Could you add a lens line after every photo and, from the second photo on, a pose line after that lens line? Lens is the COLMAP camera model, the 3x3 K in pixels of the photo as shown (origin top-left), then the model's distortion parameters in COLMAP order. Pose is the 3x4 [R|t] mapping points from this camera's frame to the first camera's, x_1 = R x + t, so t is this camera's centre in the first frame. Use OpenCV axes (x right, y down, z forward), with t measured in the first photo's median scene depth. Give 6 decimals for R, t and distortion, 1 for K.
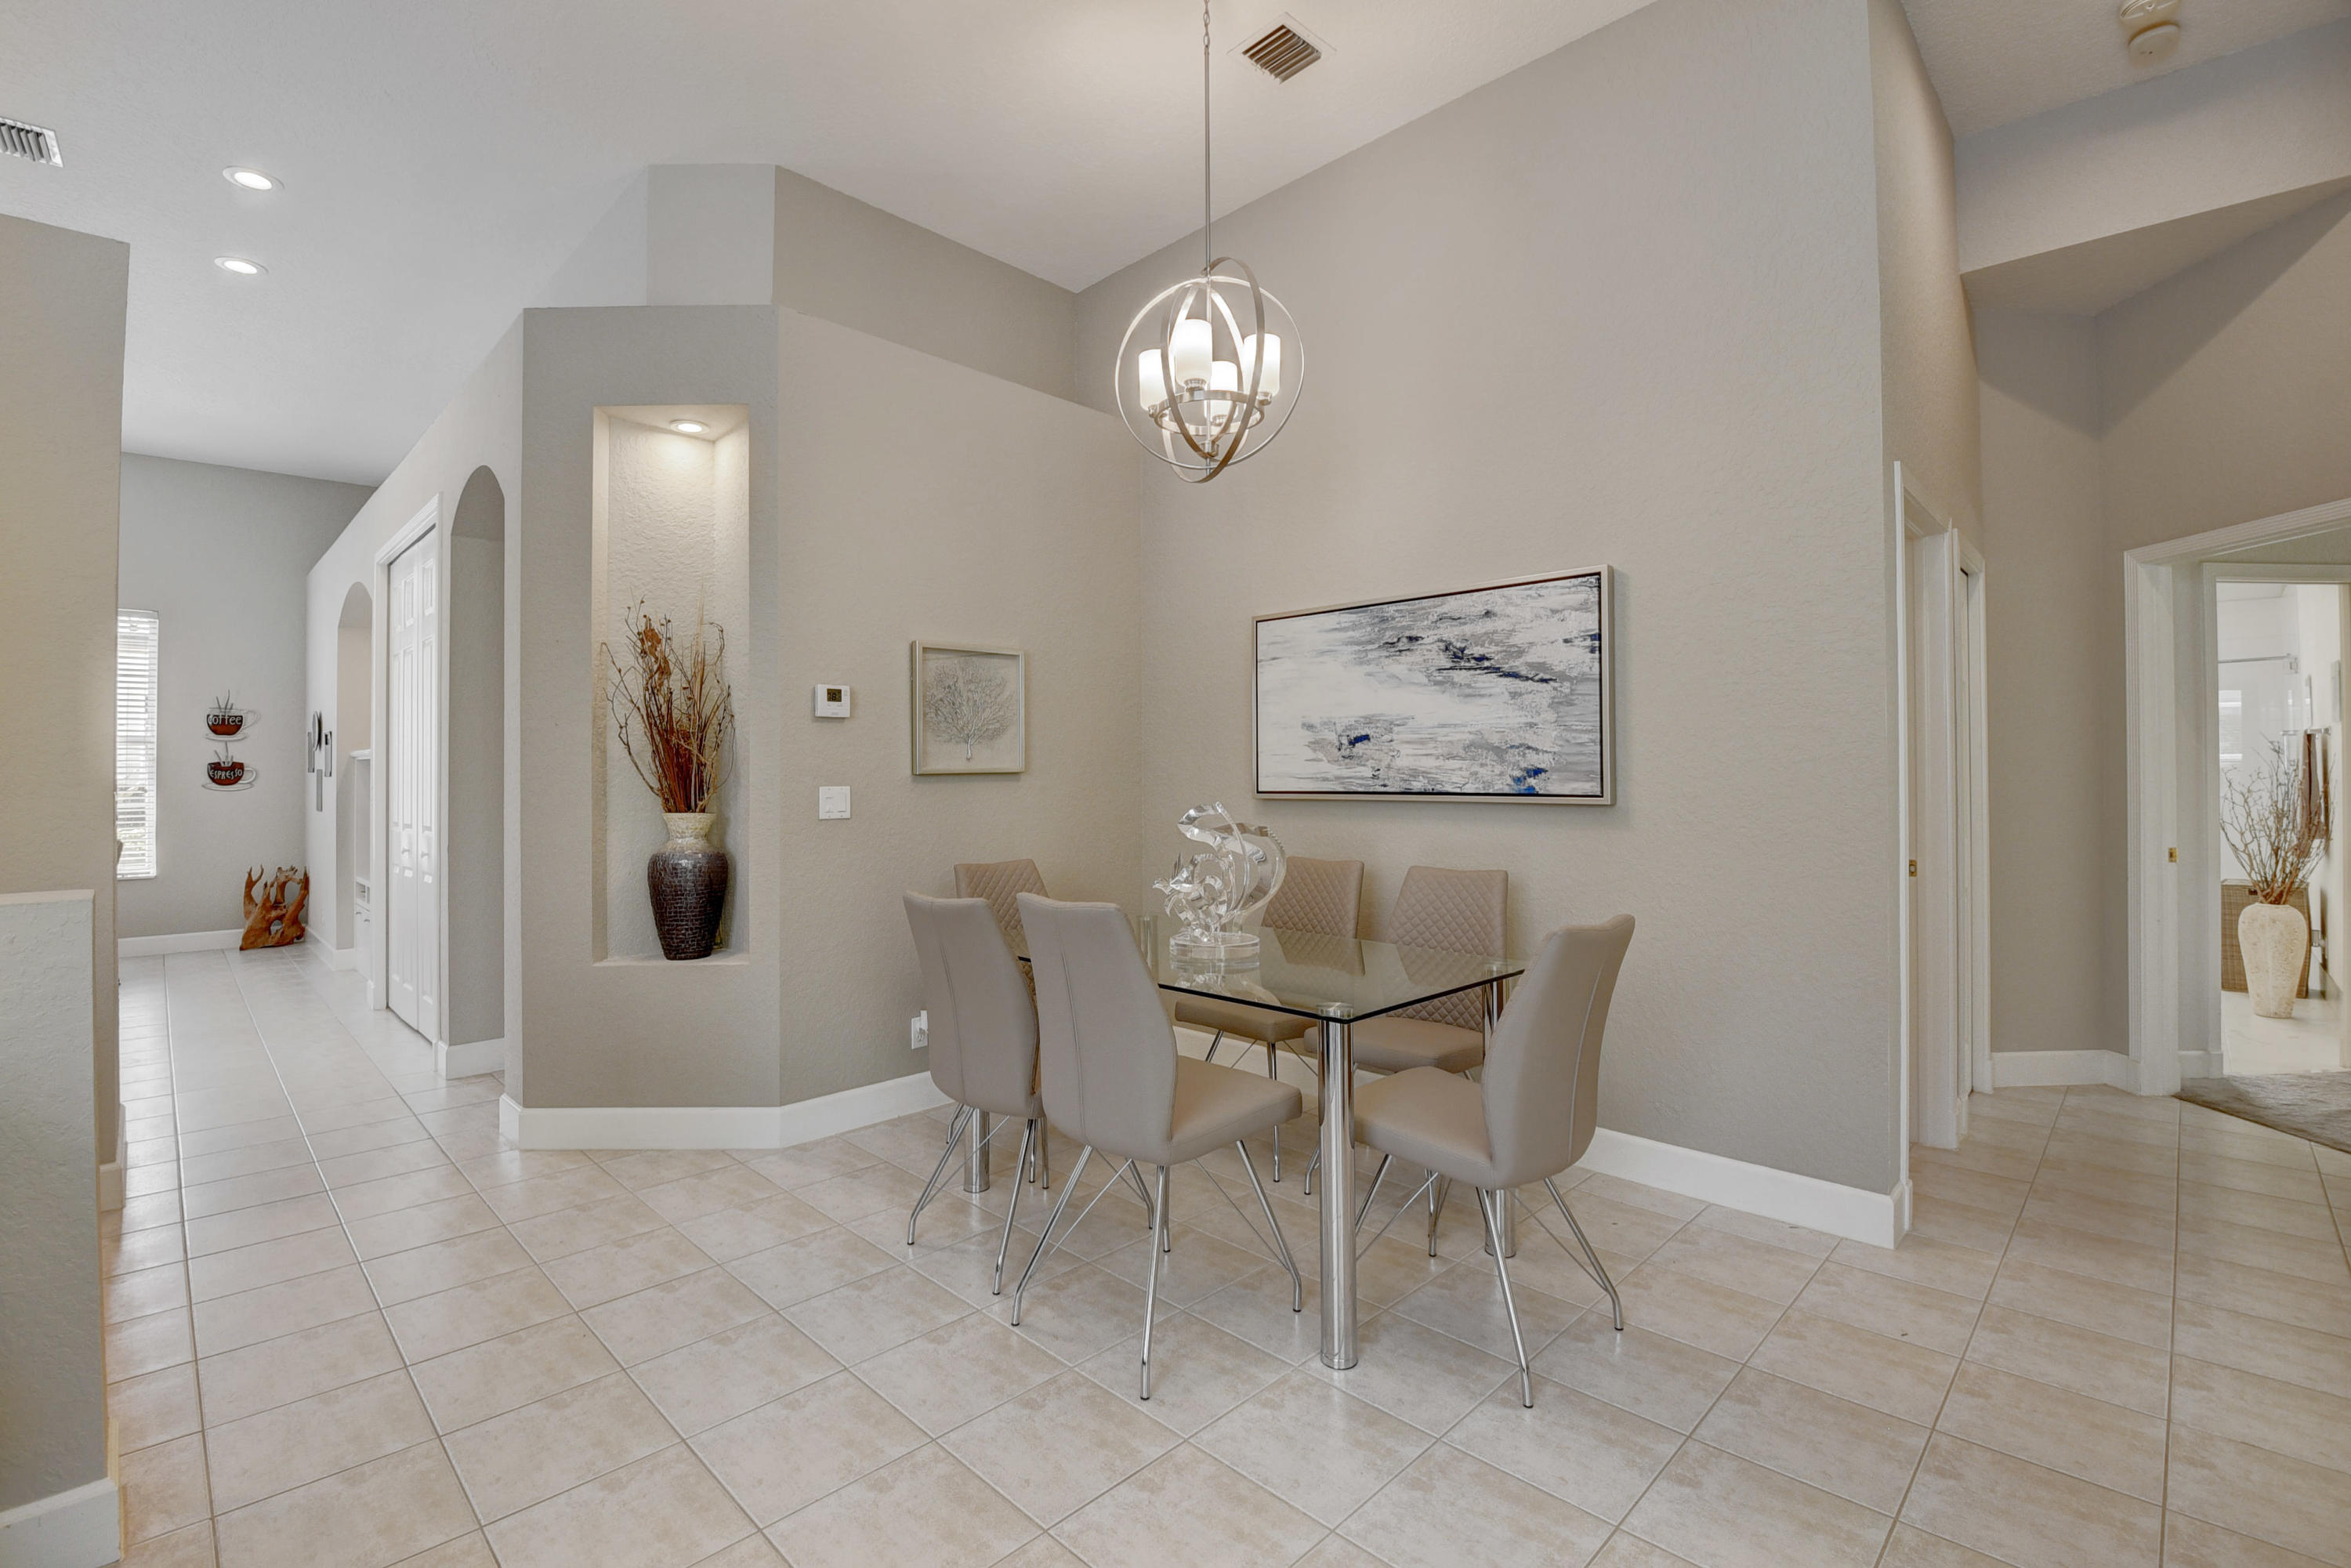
lens RADIAL K [[1035.6, 0, 1165.0], [0, 1035.6, 757.4], [0, 0, 1]] dist [0.022721, -0.035434]
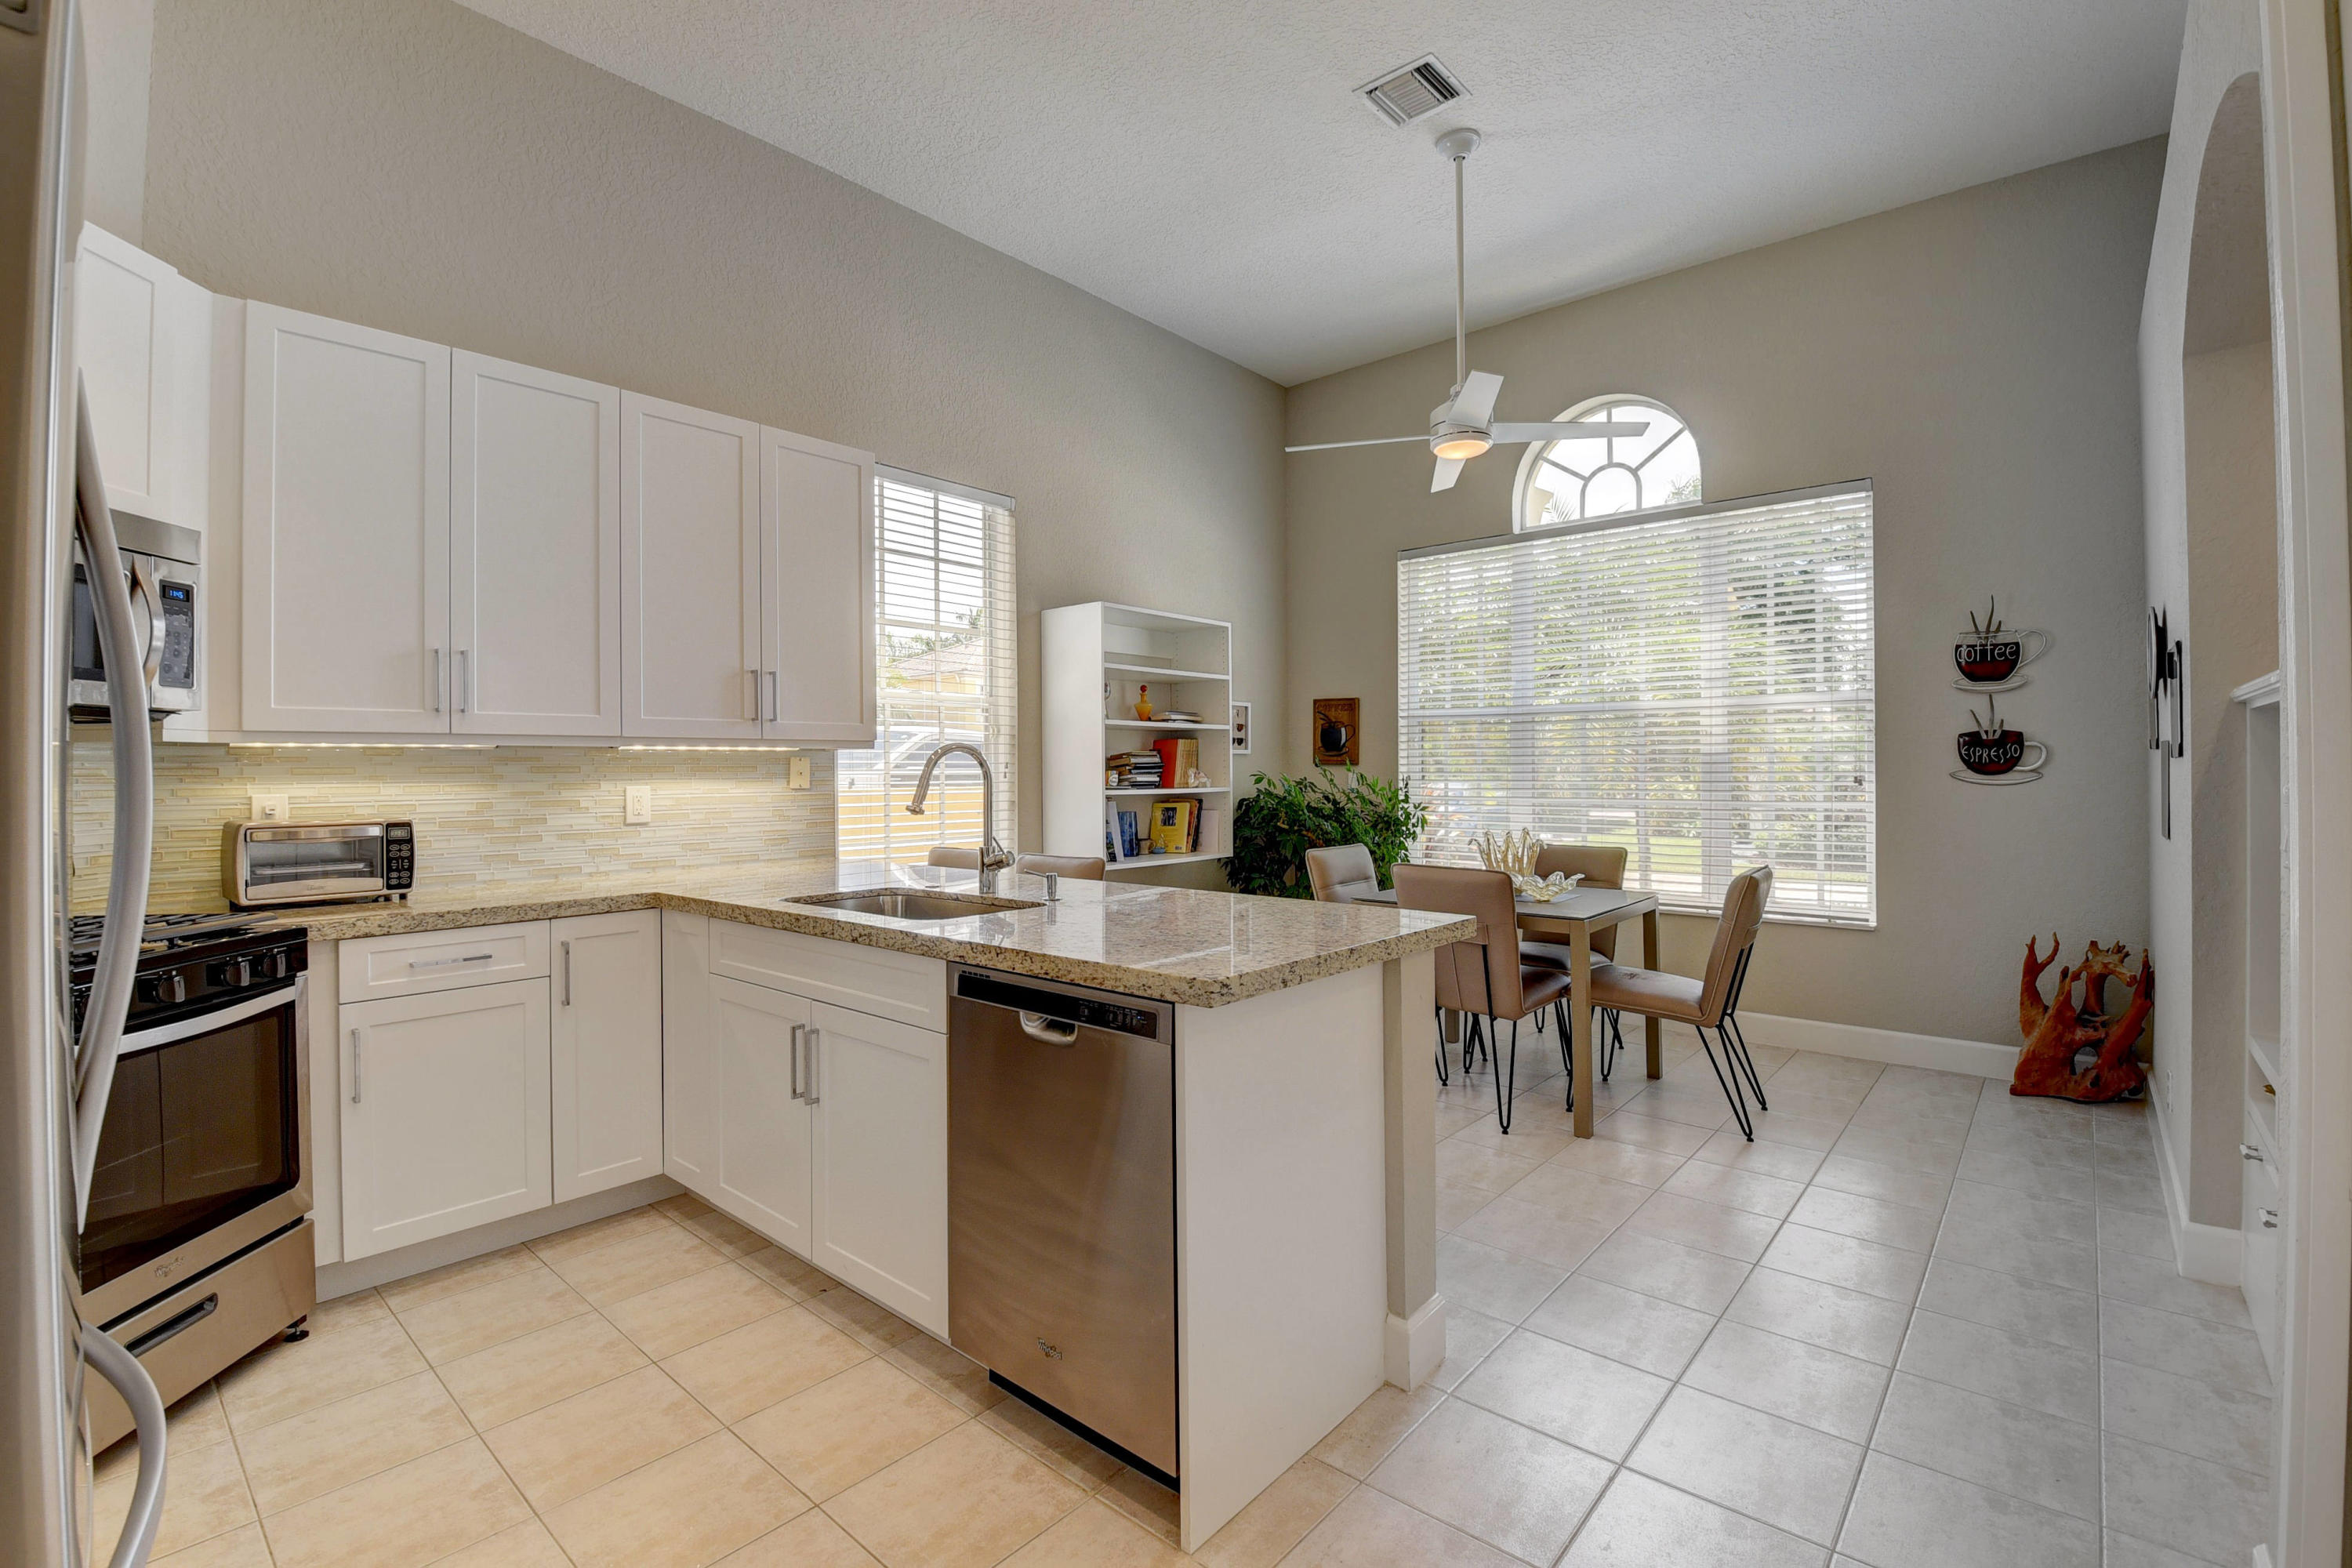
lens RADIAL K [[1036.1, 0, 1165.5], [0, 1036.1, 757.4], [0, 0, 1]] dist [0.022721, -0.035434]
pose [[0.067779, -0.001681, -0.997699, -0.401910], [0.013593, 0.999907, -0.000761, 0.012734], [0.997608, -0.013511, 0.067796, 0.533384]]
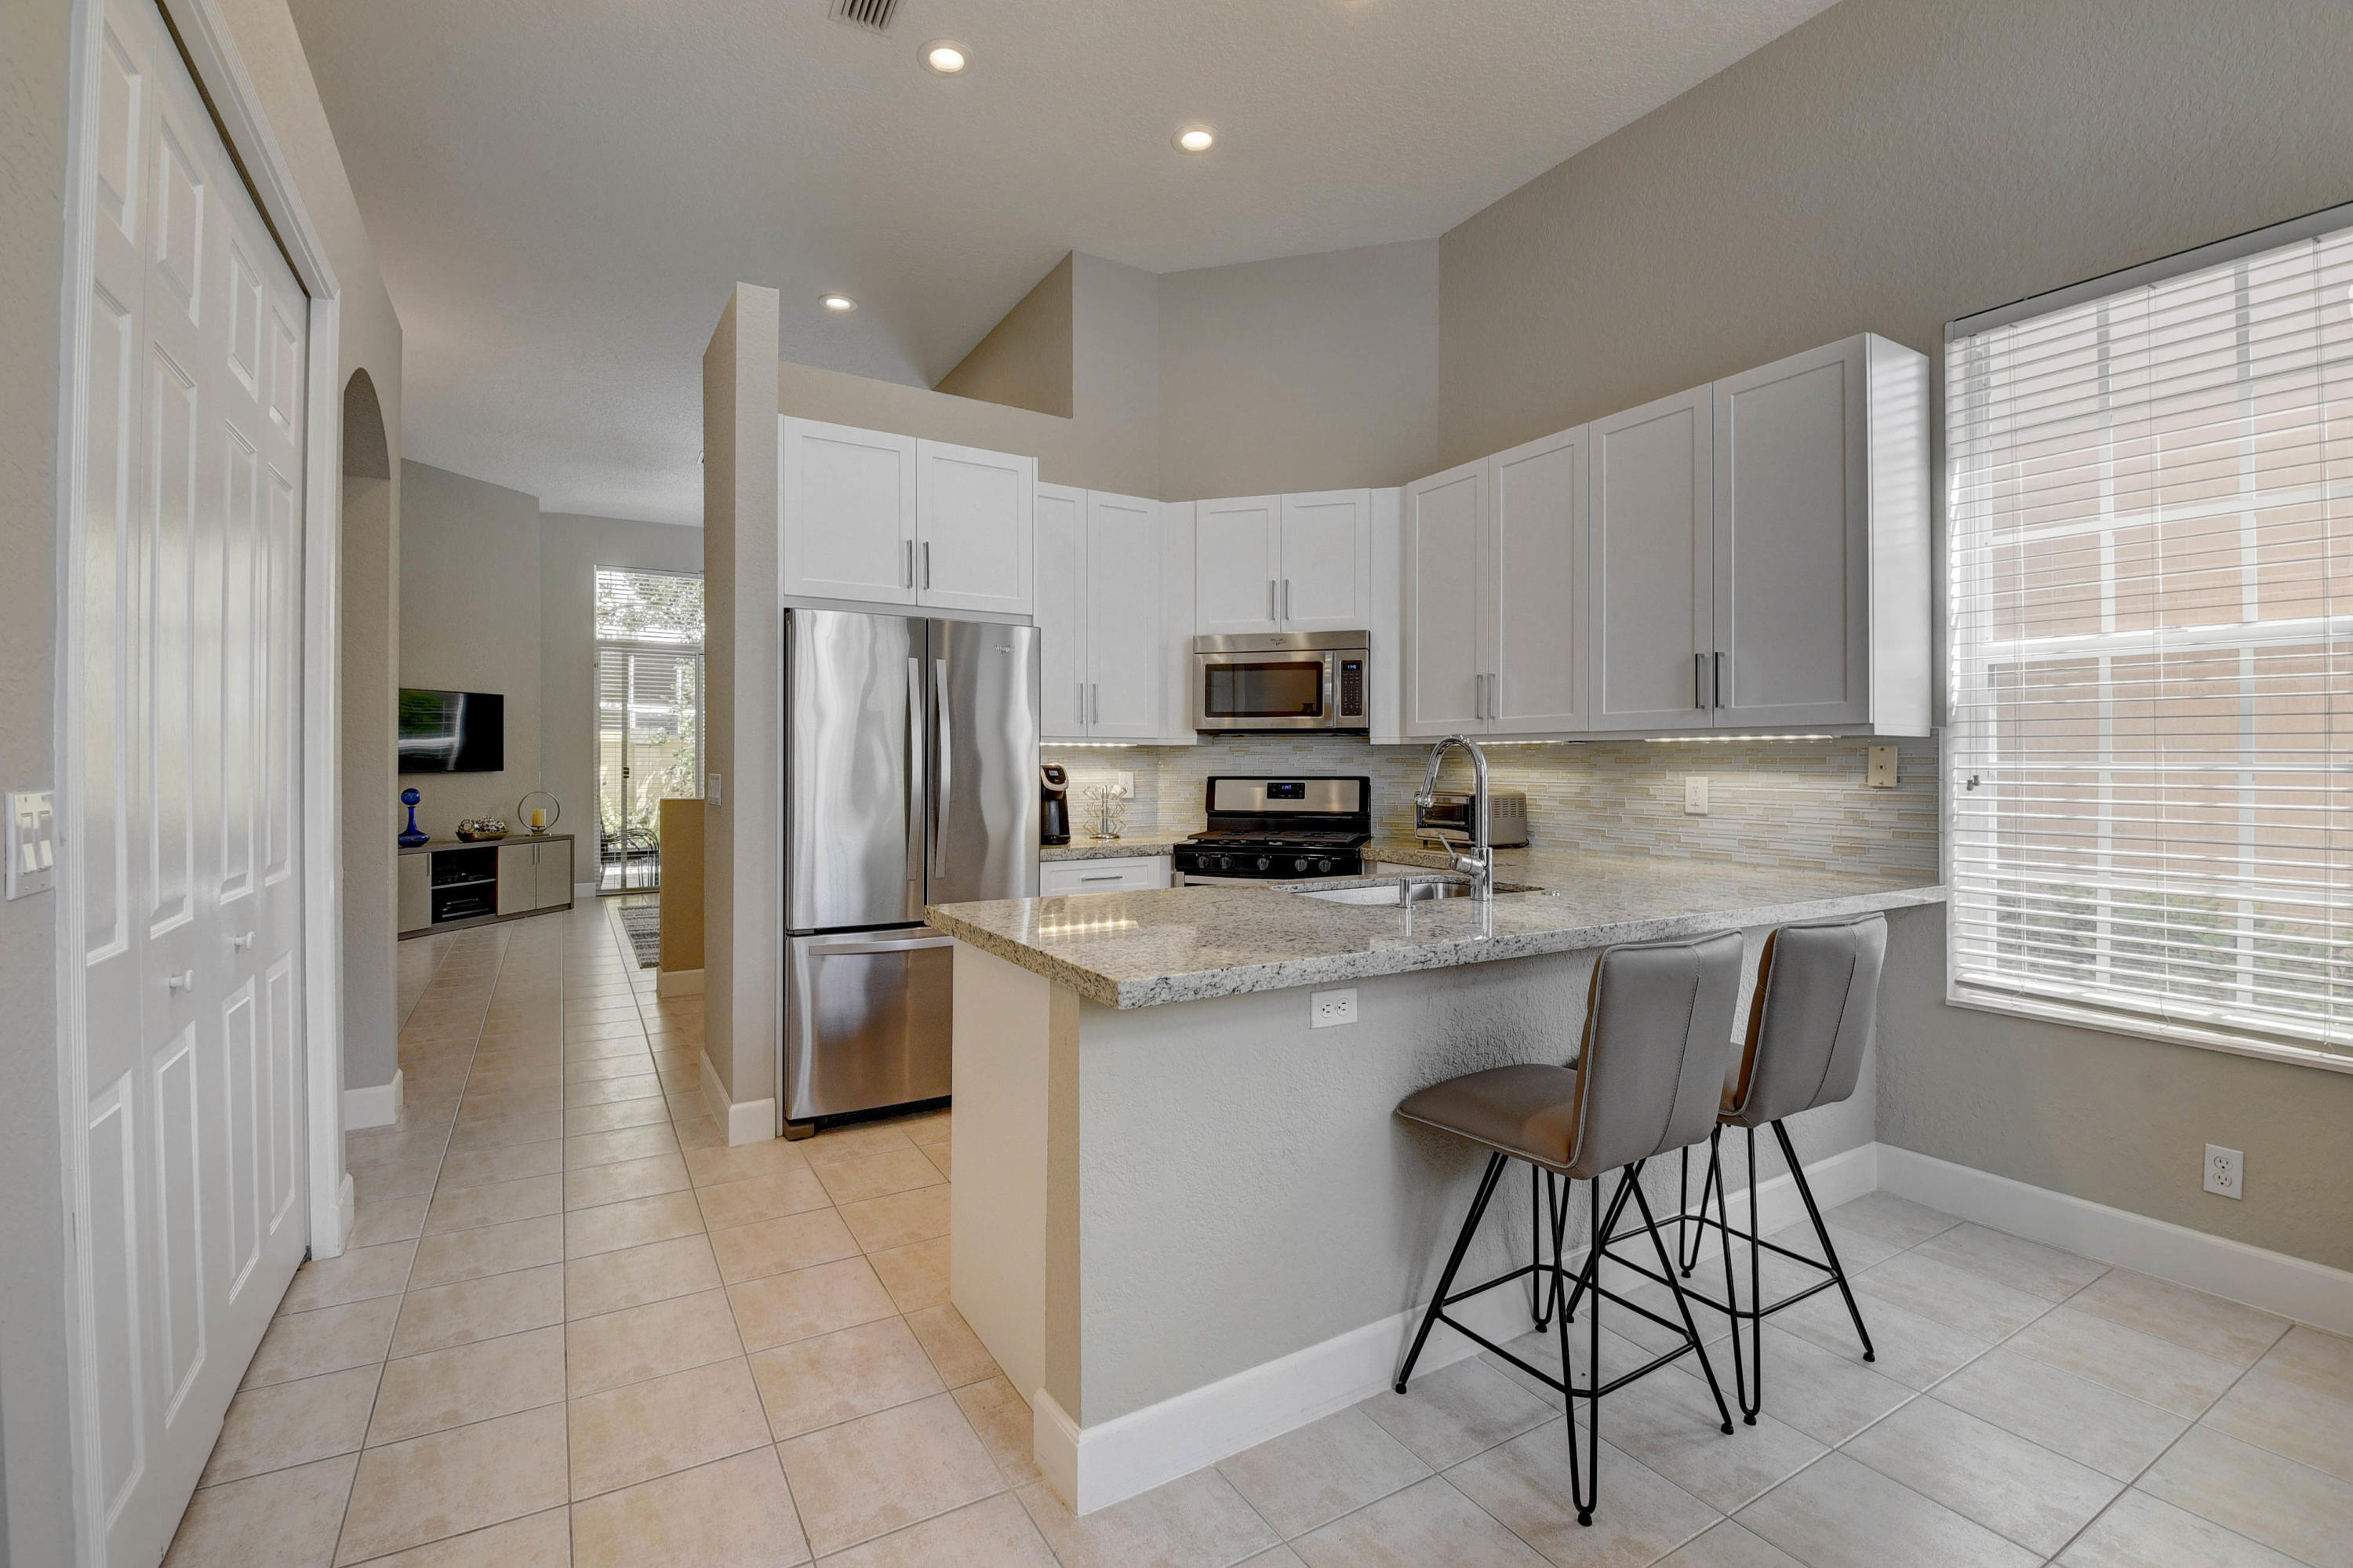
lens RADIAL K [[1036.6, 0, 1165.9], [0, 1036.6, 757.3], [0, 0, 1]] dist [0.022721, -0.035434]
pose [[-0.969783, 0.005673, 0.243902, -0.762727], [0.002523, 0.999909, -0.013229, 0.018727], [-0.243955, -0.012214, -0.969710, 0.846459]]
